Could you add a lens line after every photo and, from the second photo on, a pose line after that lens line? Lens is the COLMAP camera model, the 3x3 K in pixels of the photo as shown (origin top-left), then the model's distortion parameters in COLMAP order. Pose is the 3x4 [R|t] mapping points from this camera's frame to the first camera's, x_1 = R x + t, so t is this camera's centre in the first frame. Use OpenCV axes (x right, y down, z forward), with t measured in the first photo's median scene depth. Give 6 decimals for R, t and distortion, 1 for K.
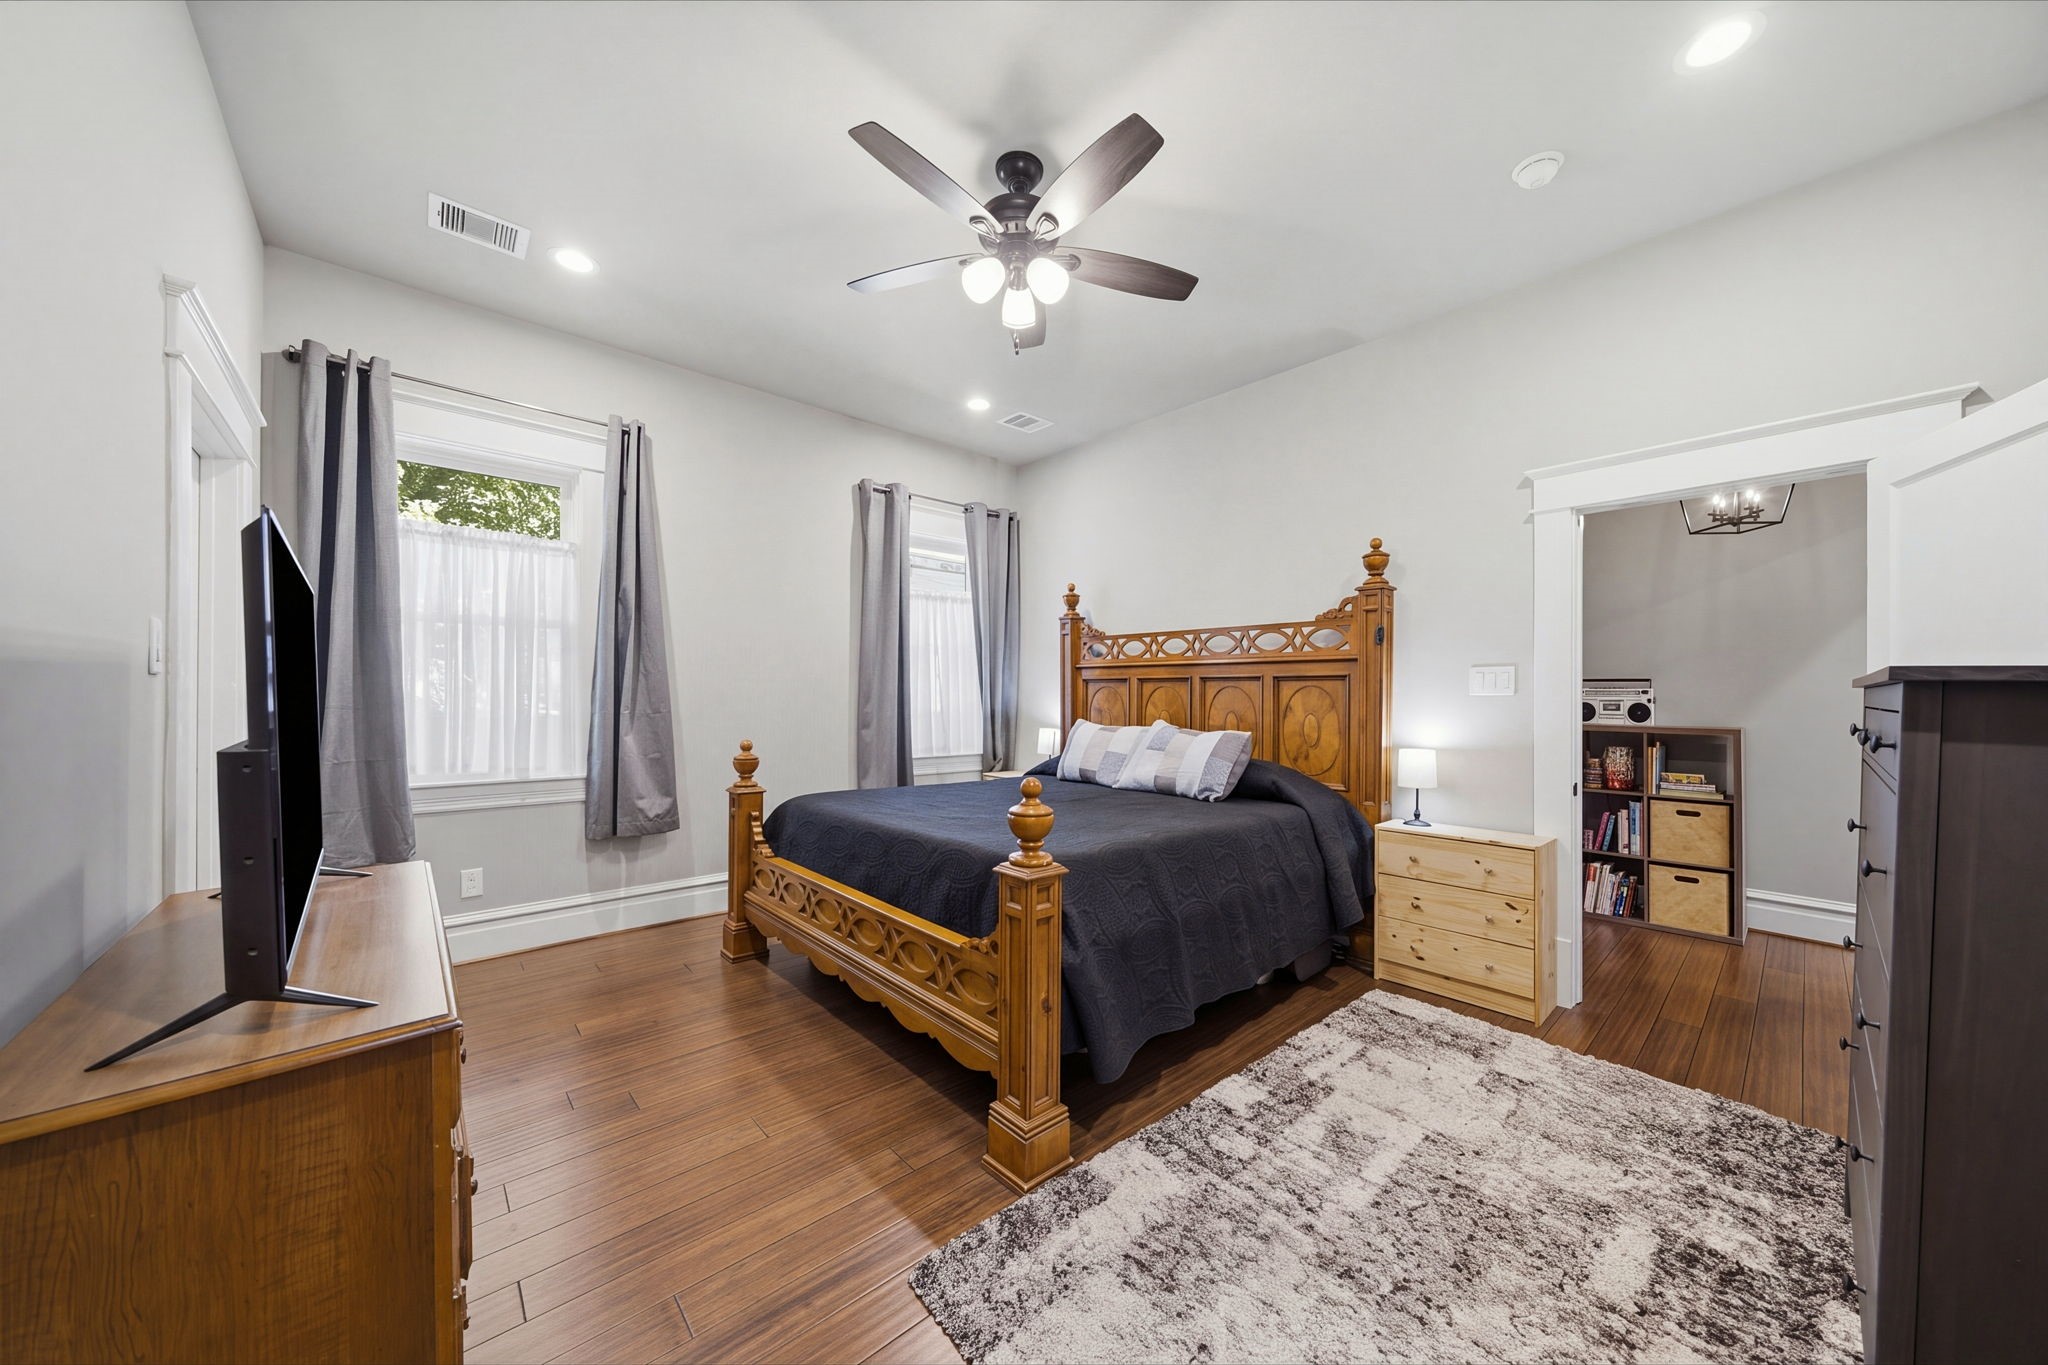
lens RADIAL K [[712.2, 0, 1033.0], [0, 712.2, 694.3], [0, 0, 1]] dist [-0.001722, -0.000031]
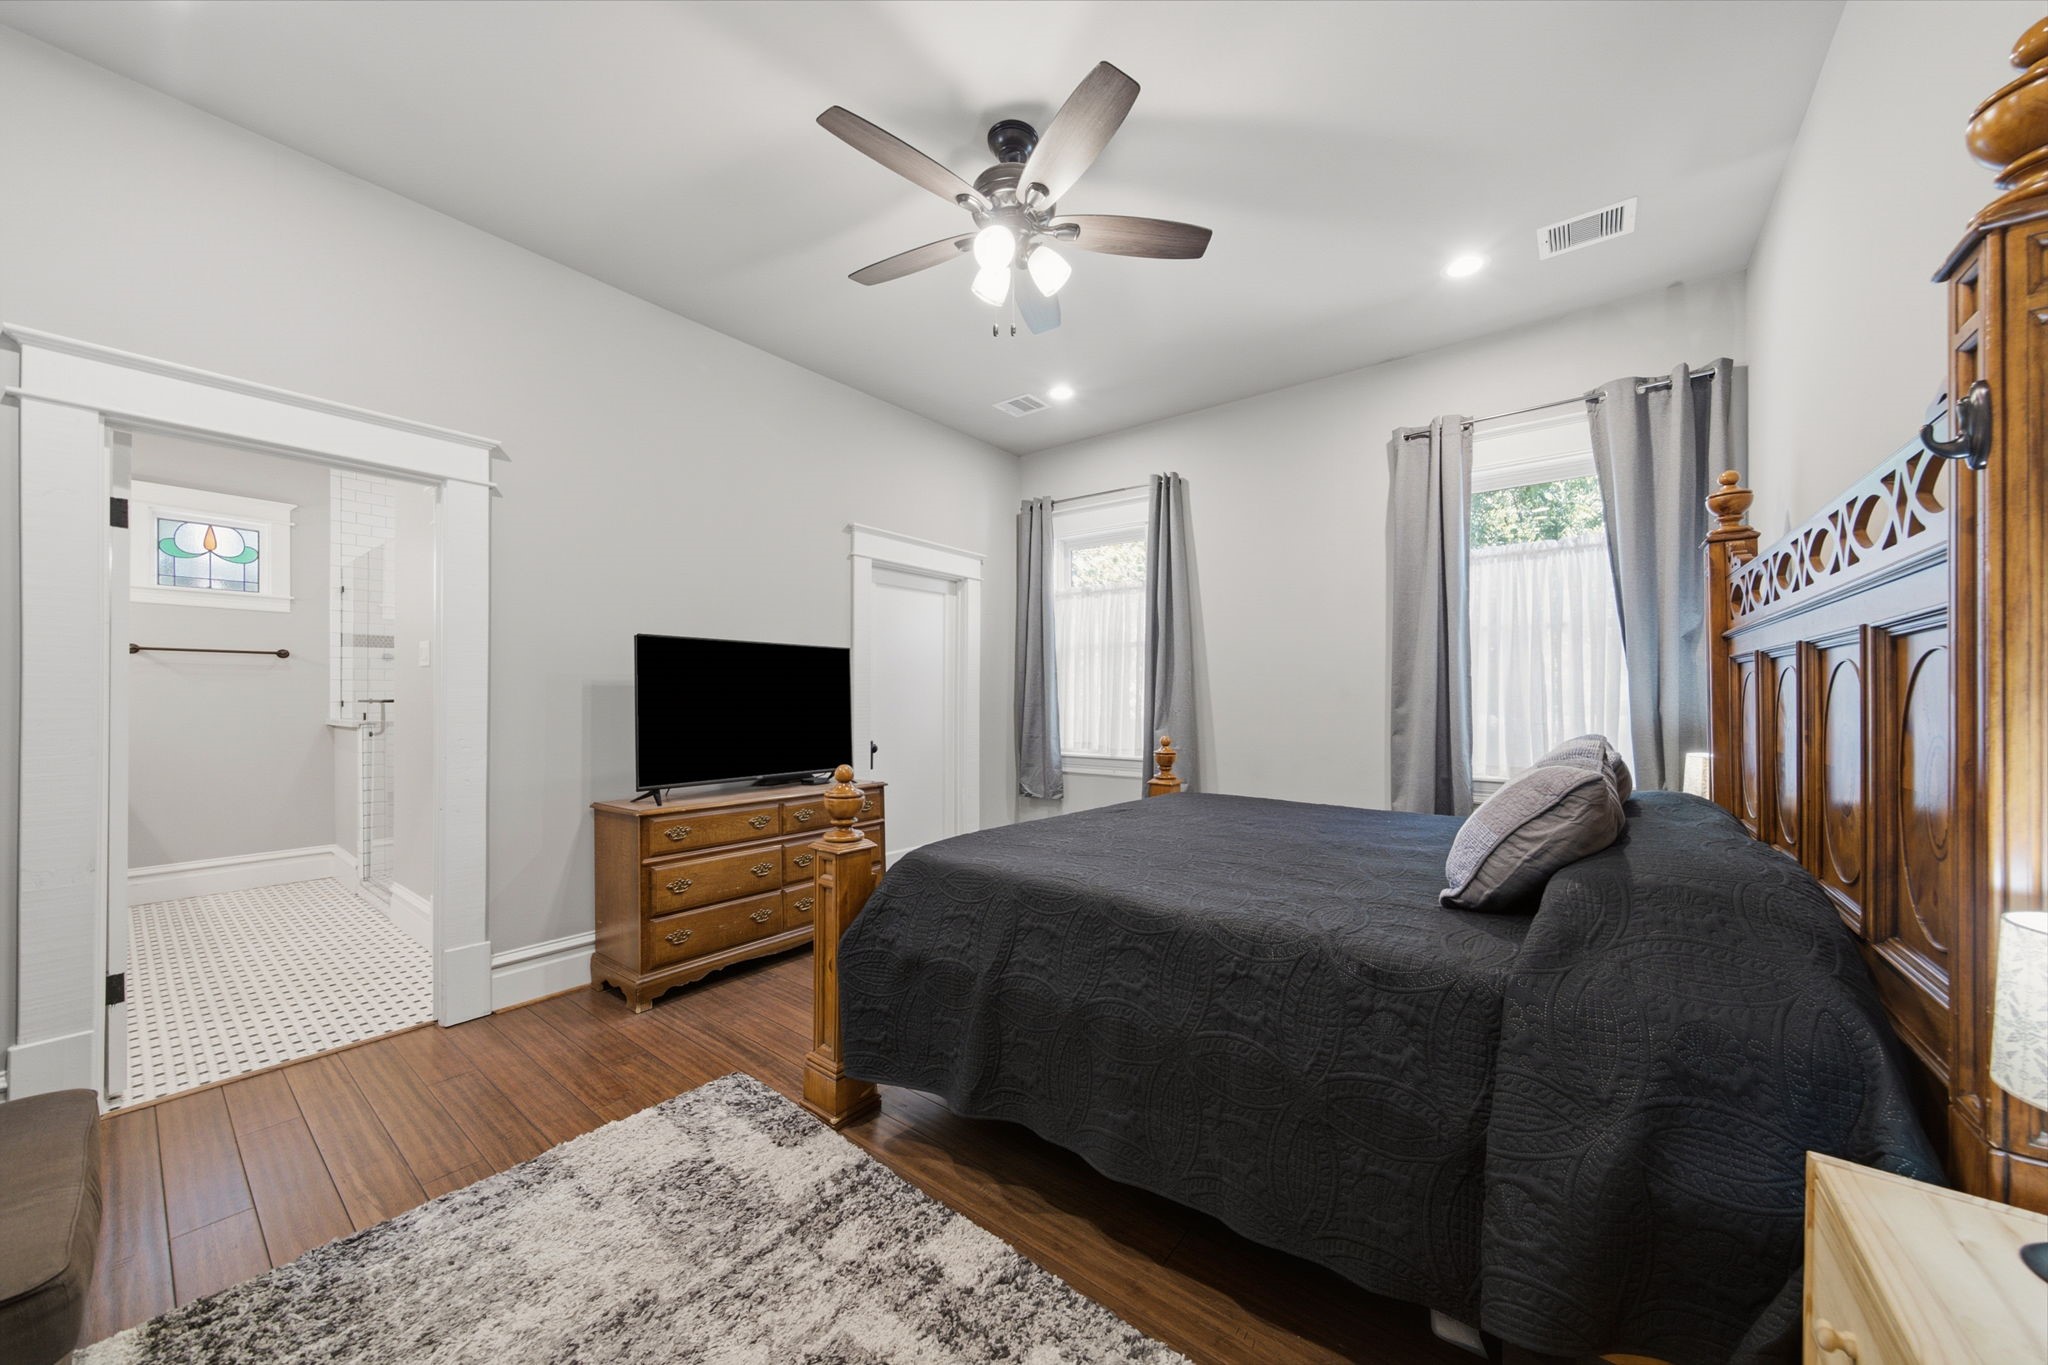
lens RADIAL K [[698.2, 0, 1034.8], [0, 698.2, 692.3], [0, 0, 1]] dist [0.000042, -0.000006]
pose [[0.180977, -0.013405, -0.983396, 0.987577], [0.001211, 0.999909, -0.013407, 0.017015], [0.983487, 0.001235, 0.180977, 0.943391]]
